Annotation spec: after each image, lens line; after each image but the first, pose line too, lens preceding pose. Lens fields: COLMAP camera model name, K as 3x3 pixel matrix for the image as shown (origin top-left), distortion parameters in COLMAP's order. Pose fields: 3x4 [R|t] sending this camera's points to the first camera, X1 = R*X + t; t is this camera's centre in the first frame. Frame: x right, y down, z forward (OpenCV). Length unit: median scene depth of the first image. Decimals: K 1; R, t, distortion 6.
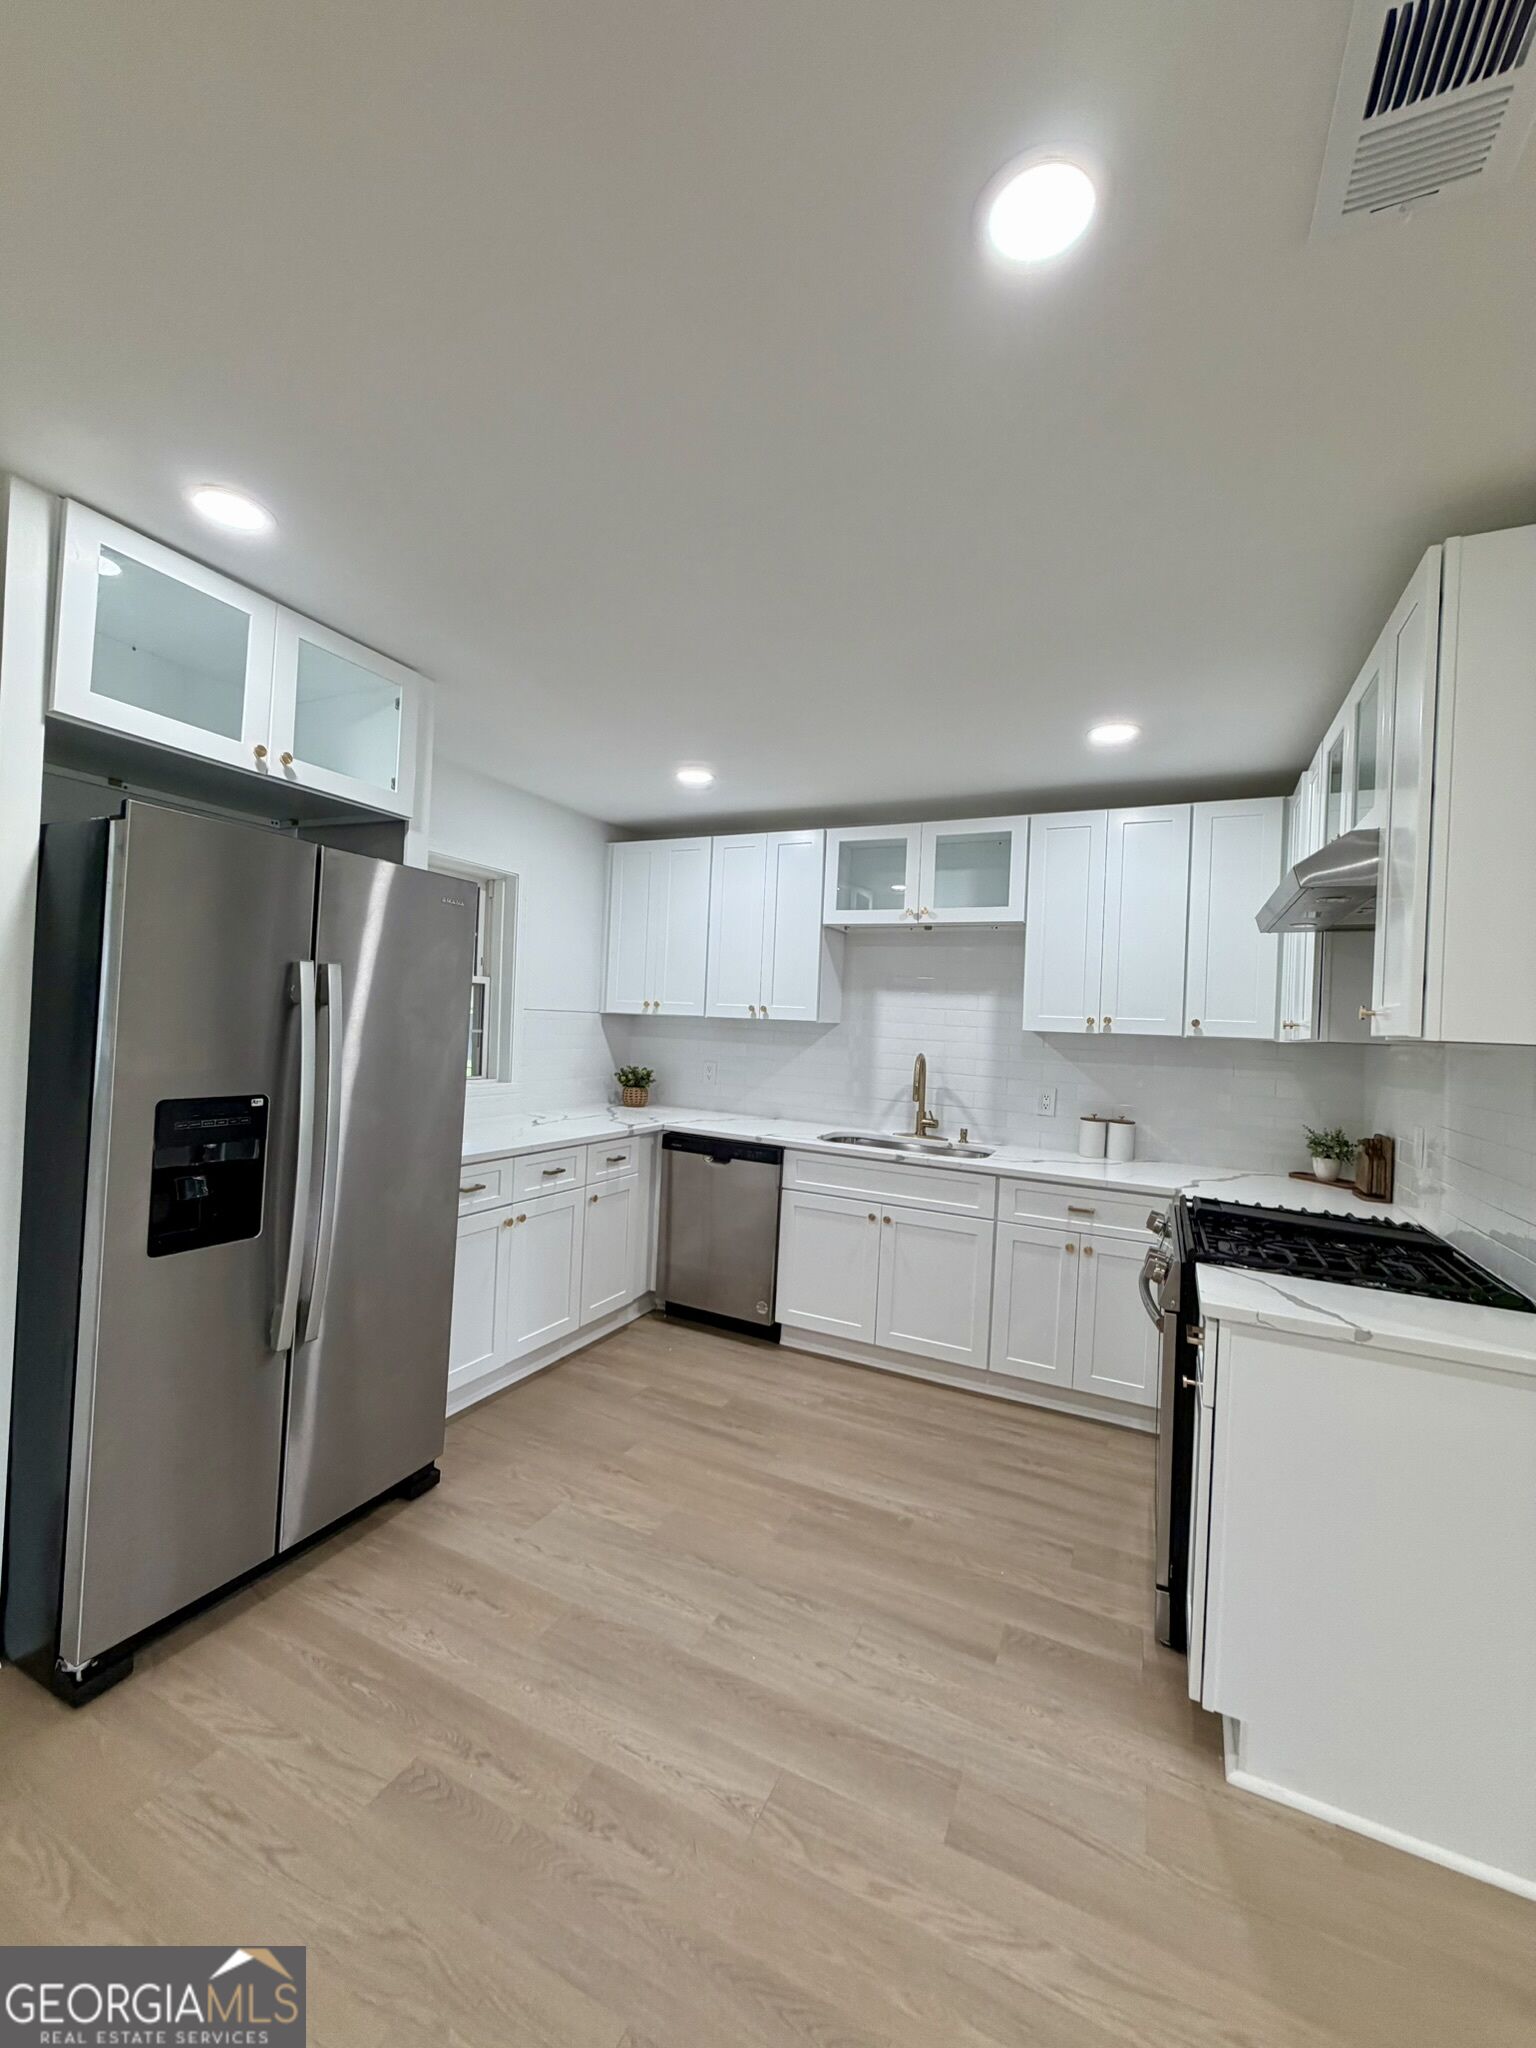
lens RADIAL K [[829.1, 0, 768.0], [0, 829.1, 1024.0], [0, 0, 1]] dist [-0.001494, -0.000122]
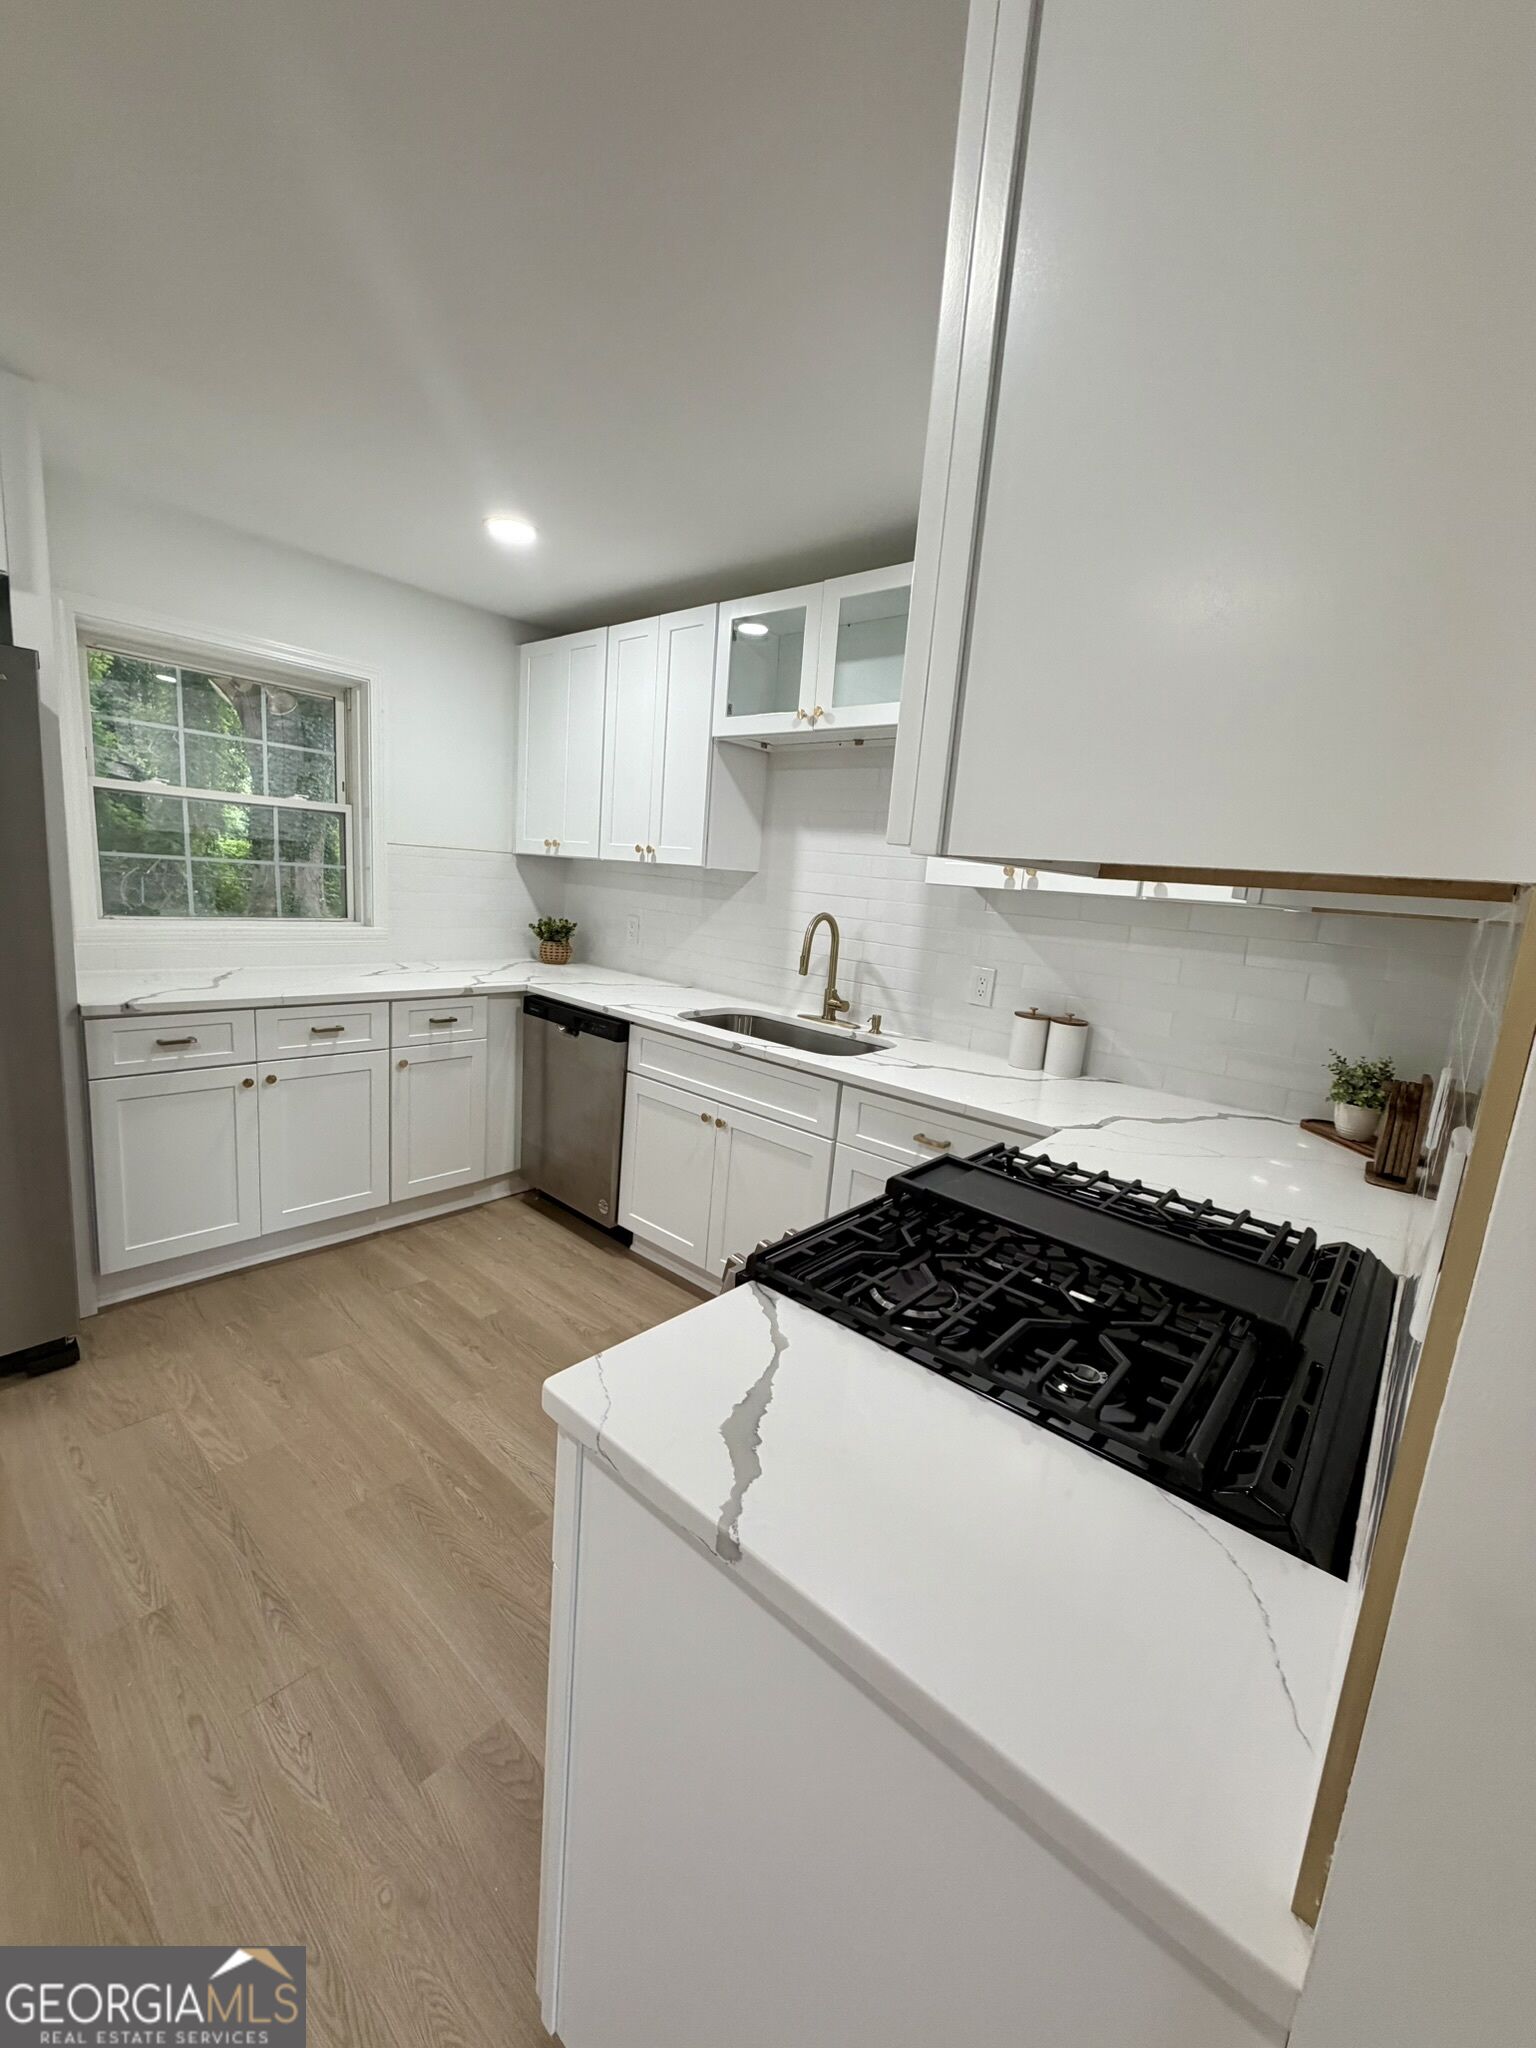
lens RADIAL K [[822.3, 0, 768.0], [0, 822.3, 1024.0], [0, 0, 1]] dist [-0.001847, -0.000007]
pose [[0.964353, 0.074969, -0.253777, 0.342469], [-0.033605, 0.985959, 0.163570, 0.015102], [0.262477, -0.149211, 0.953332, 0.264490]]
